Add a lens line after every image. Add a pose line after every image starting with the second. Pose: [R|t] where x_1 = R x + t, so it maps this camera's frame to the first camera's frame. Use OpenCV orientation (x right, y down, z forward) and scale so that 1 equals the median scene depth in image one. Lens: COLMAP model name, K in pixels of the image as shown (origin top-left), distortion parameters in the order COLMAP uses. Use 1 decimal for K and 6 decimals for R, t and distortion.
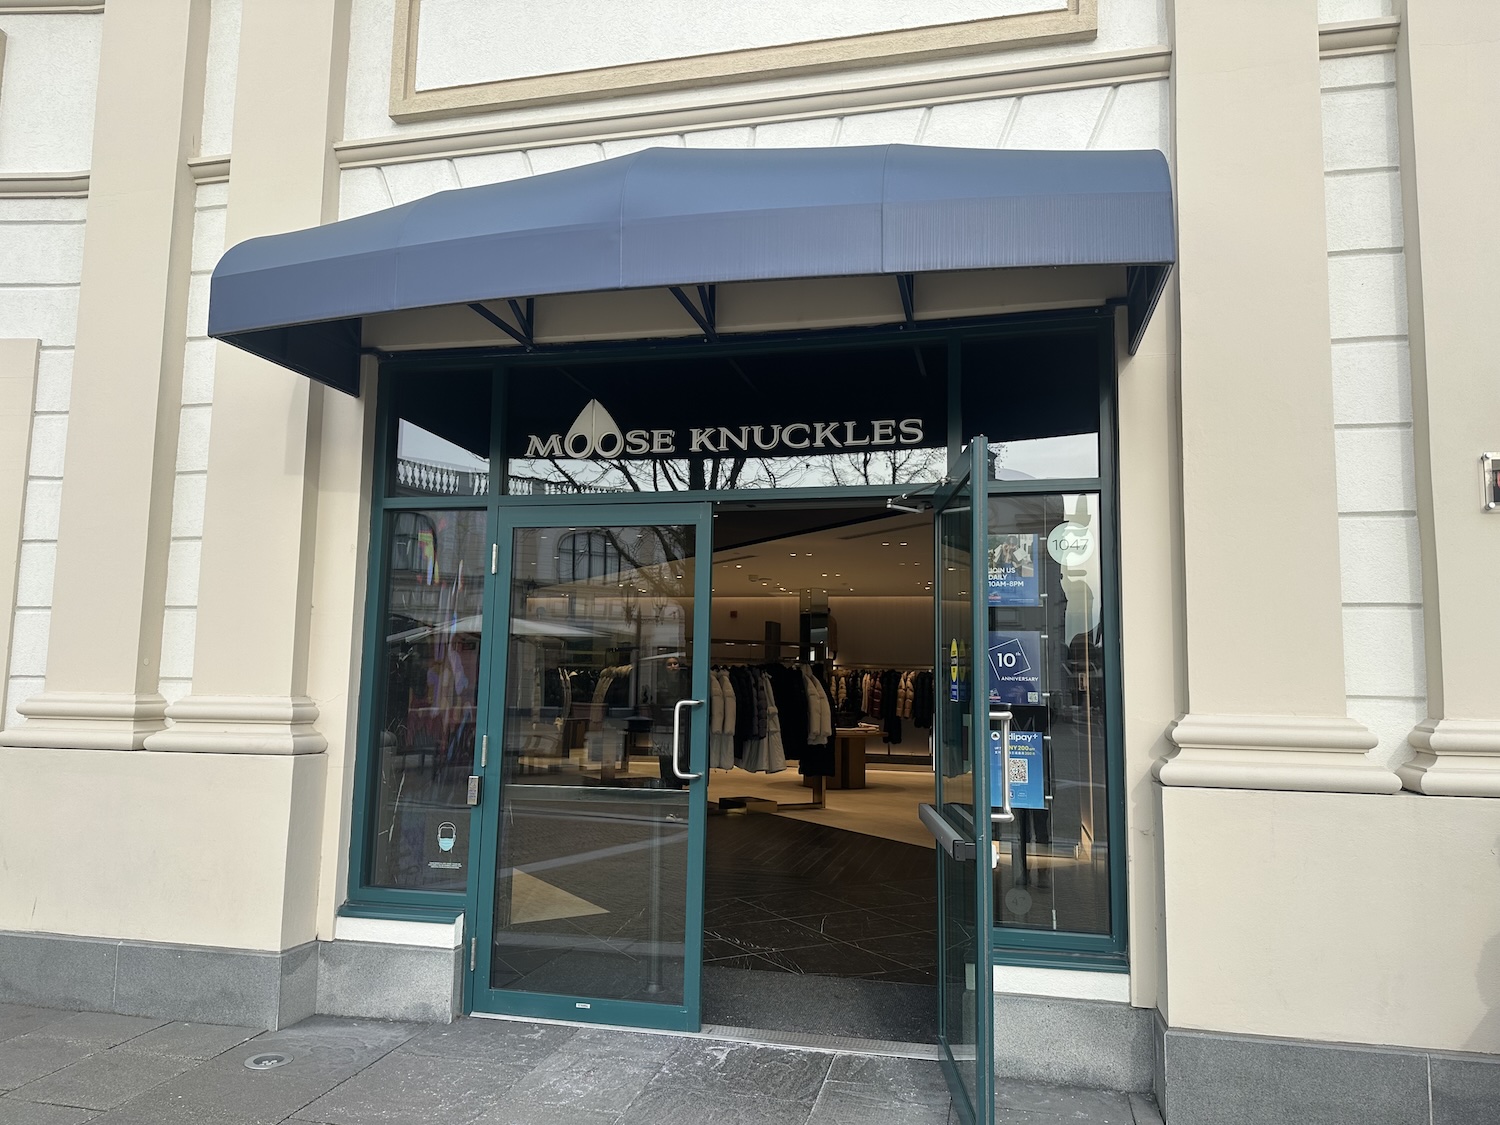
lens RADIAL K [[1051.9, 0, 750.0], [0, 1051.9, 562.5], [0, 0, 1]] dist [0.182911, -0.298601]
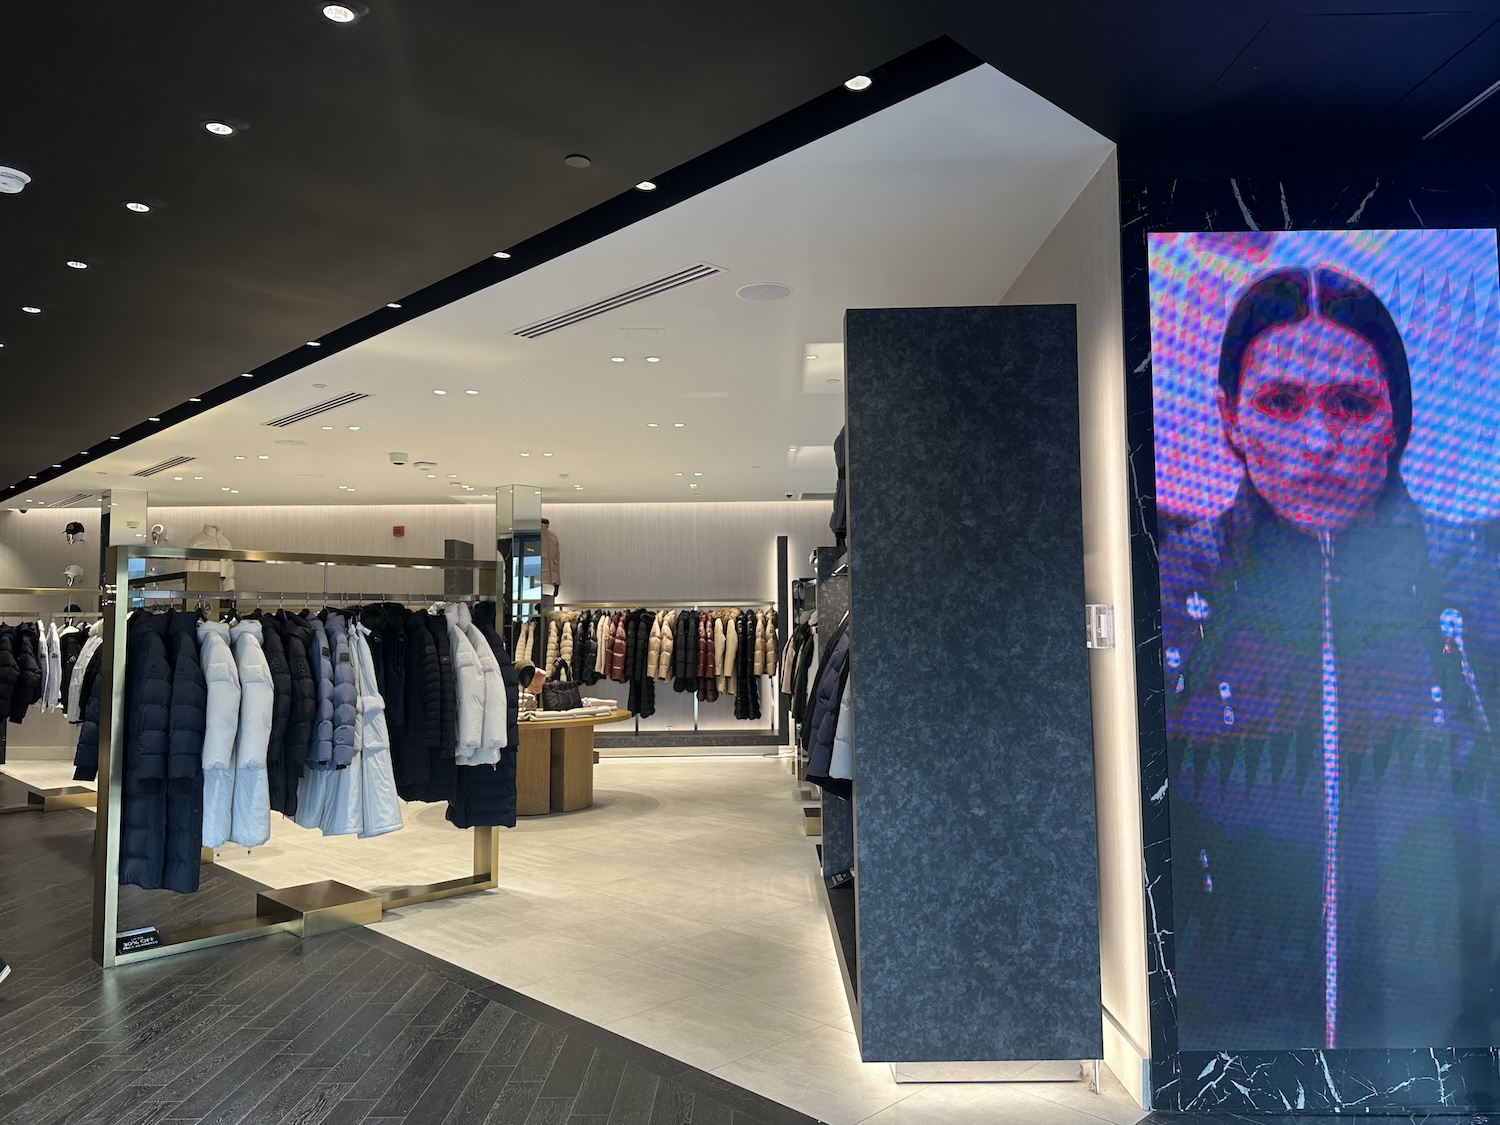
lens RADIAL K [[1051.9, 0, 750.0], [0, 1051.9, 562.5], [0, 0, 1]] dist [0.182911, -0.298601]
pose [[0.974282, -0.013026, 0.224957, 0.056861], [0.000257, 0.998391, 0.056699, 0.037488], [-0.225333, -0.055183, 0.972718, 0.369792]]
